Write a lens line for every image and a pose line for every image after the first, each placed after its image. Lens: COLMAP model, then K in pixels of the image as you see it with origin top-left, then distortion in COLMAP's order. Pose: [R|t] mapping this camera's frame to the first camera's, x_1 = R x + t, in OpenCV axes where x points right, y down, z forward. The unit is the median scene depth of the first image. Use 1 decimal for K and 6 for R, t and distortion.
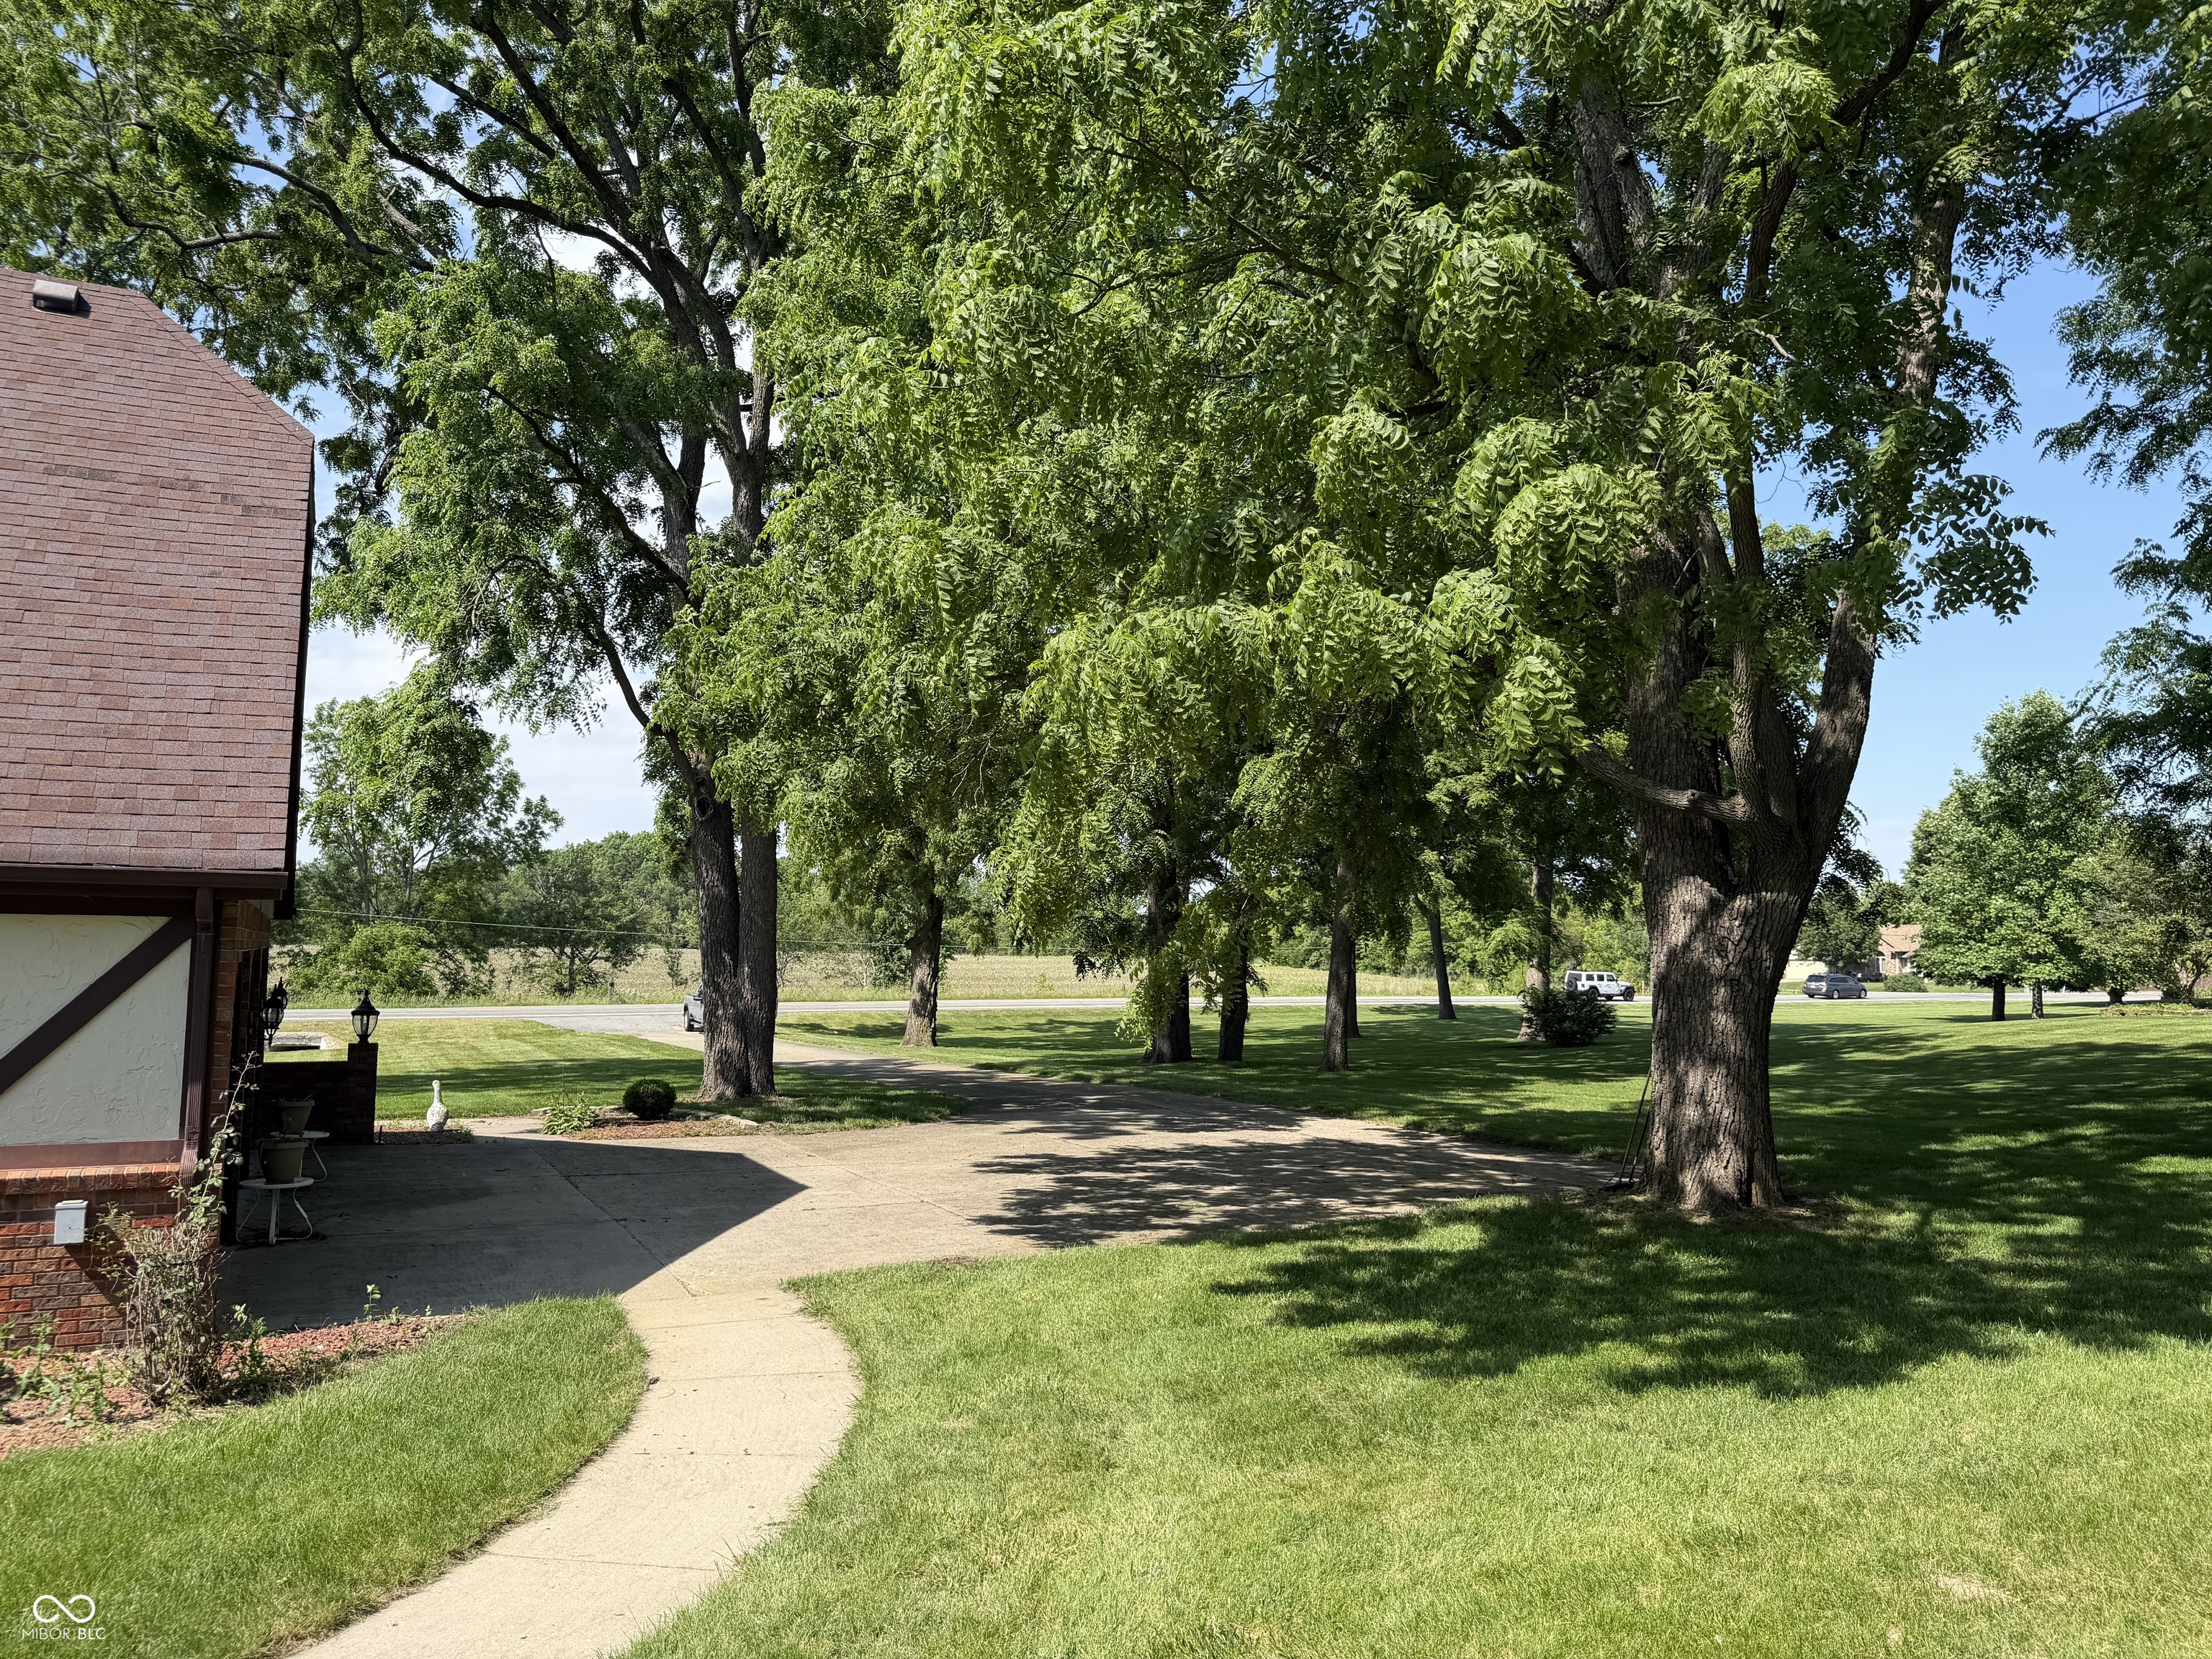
lens RADIAL K [[1566.7, 0, 1096.6], [0, 1566.7, 831.8], [0, 0, 1]] dist [0.006385, -0.001036]
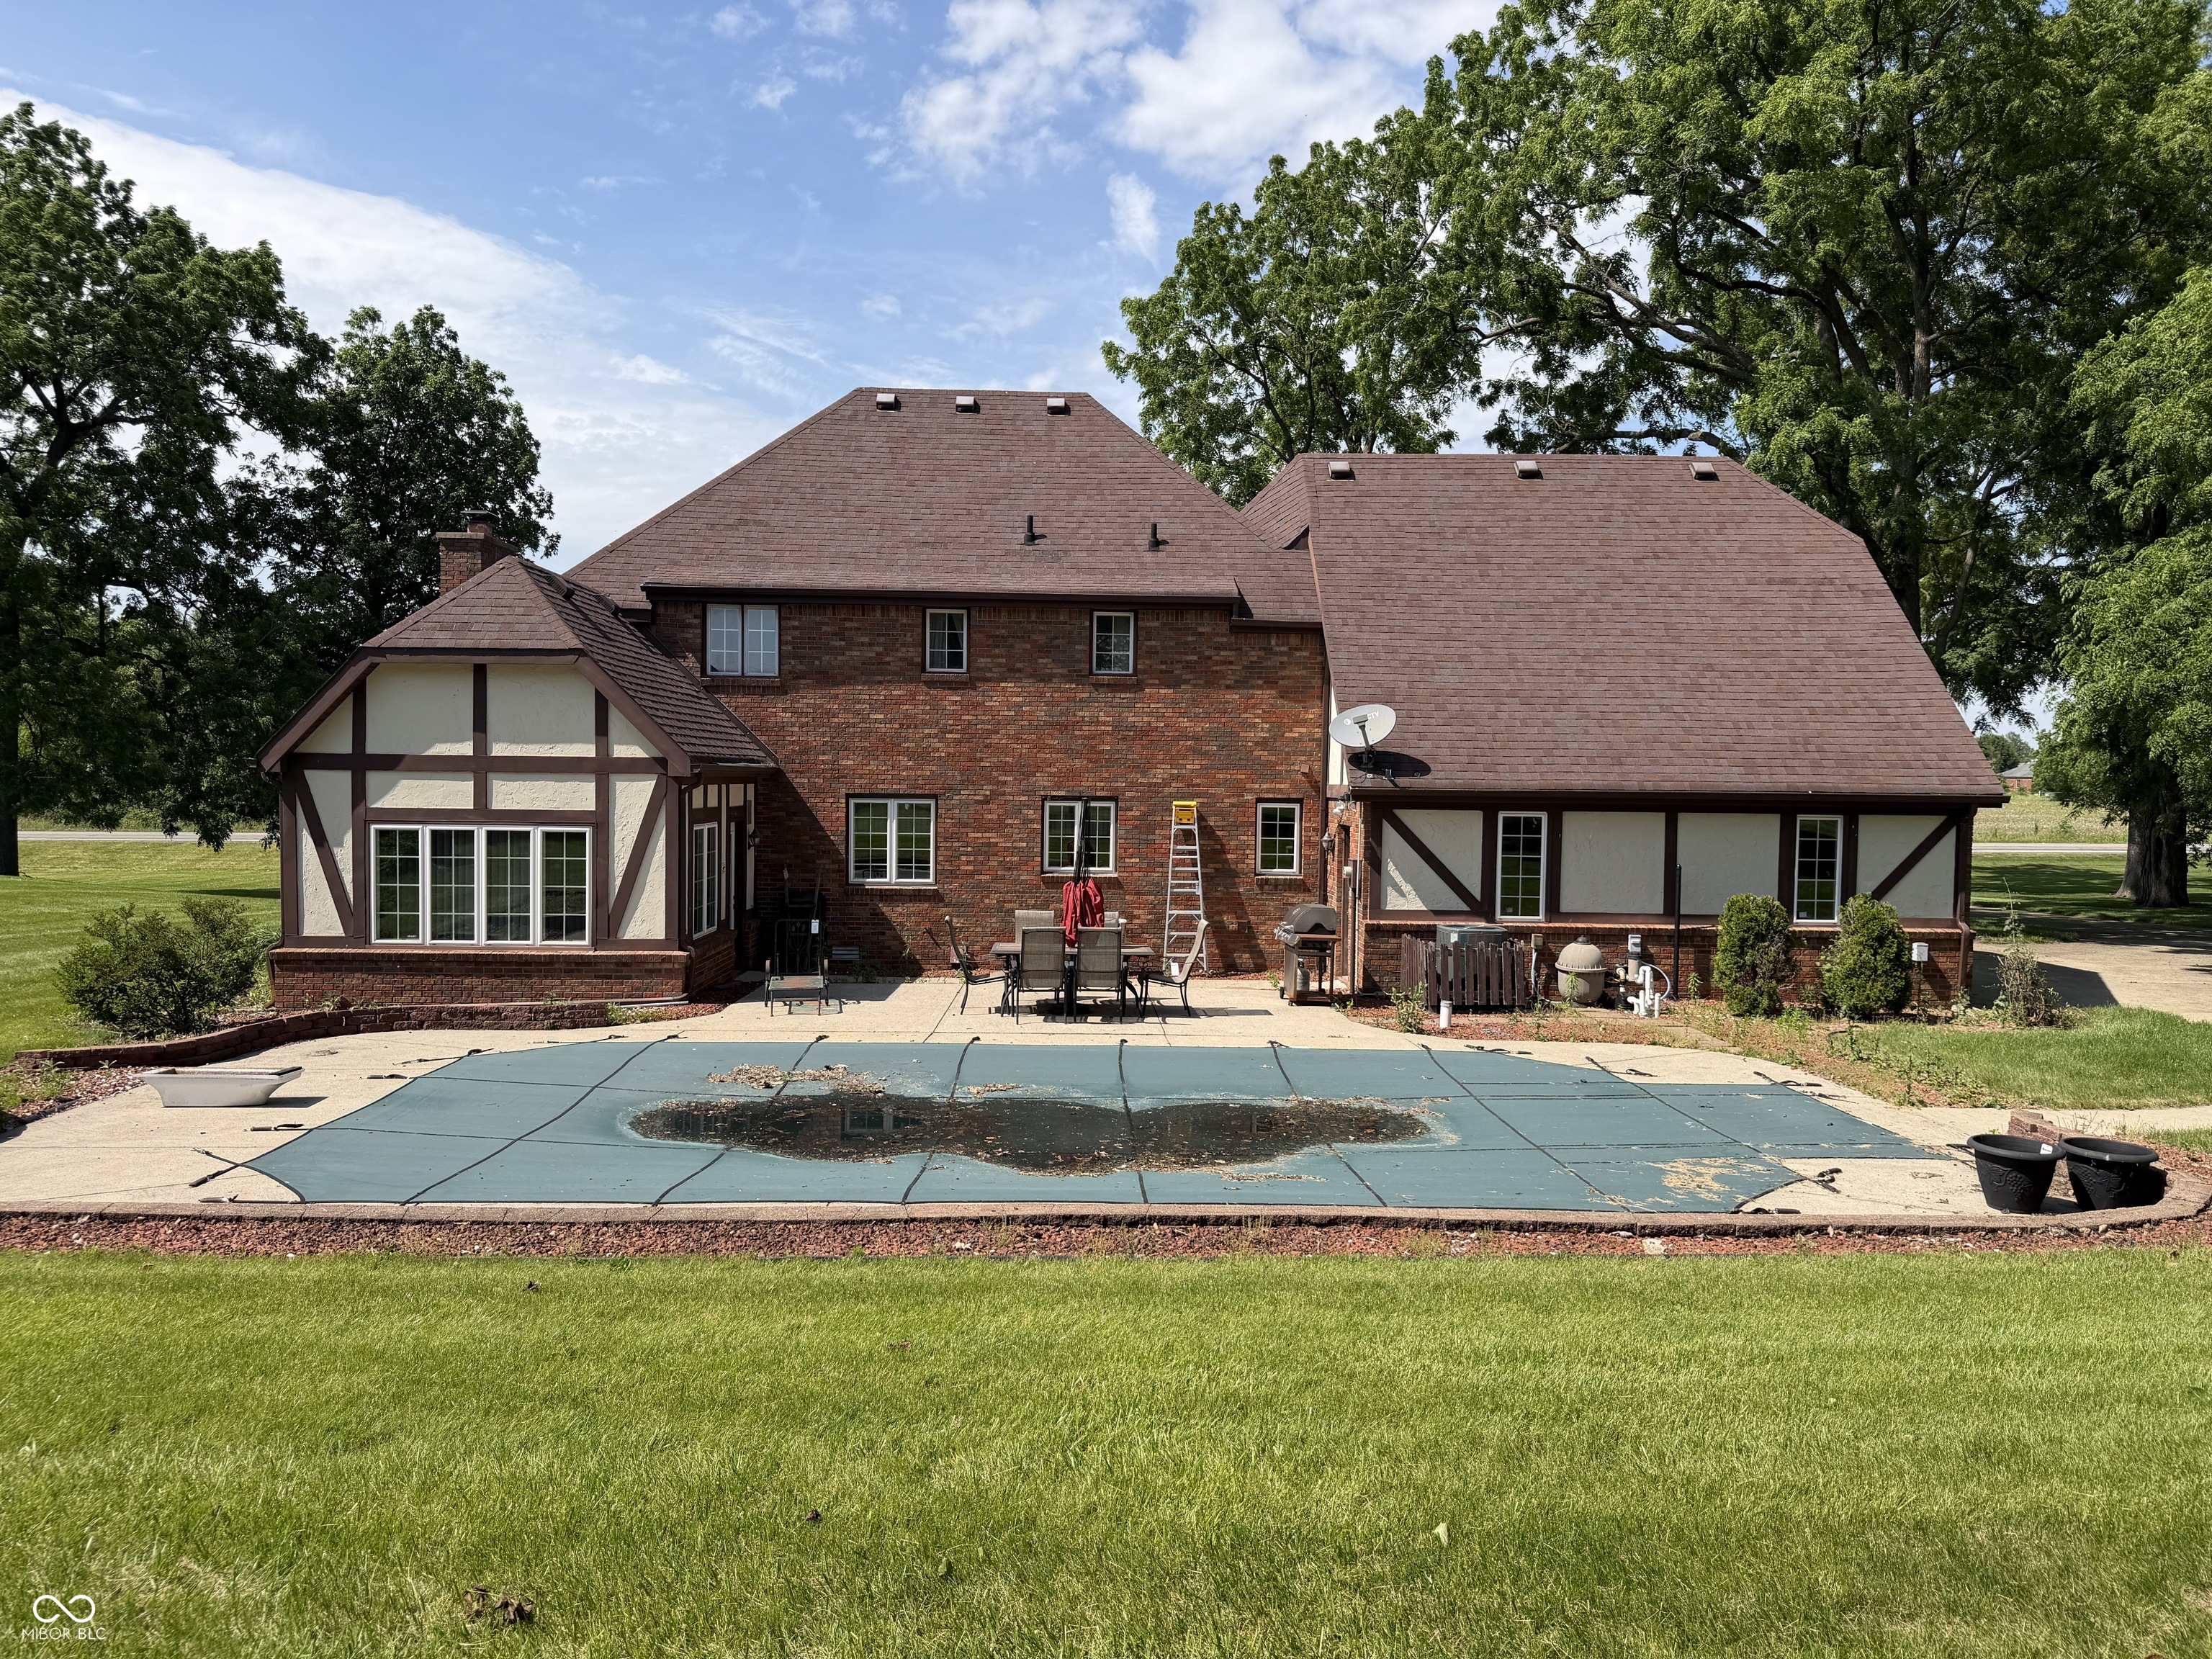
lens RADIAL K [[1547.7, 0, 1103.2], [0, 1547.7, 824.2], [0, 0, 1]] dist [0.134368, -0.253534]
pose [[0.903685, 0.010790, -0.428061, -0.354281], [0.032599, 0.995048, 0.093901, -0.086959], [0.426955, -0.098811, 0.898858, -0.715046]]
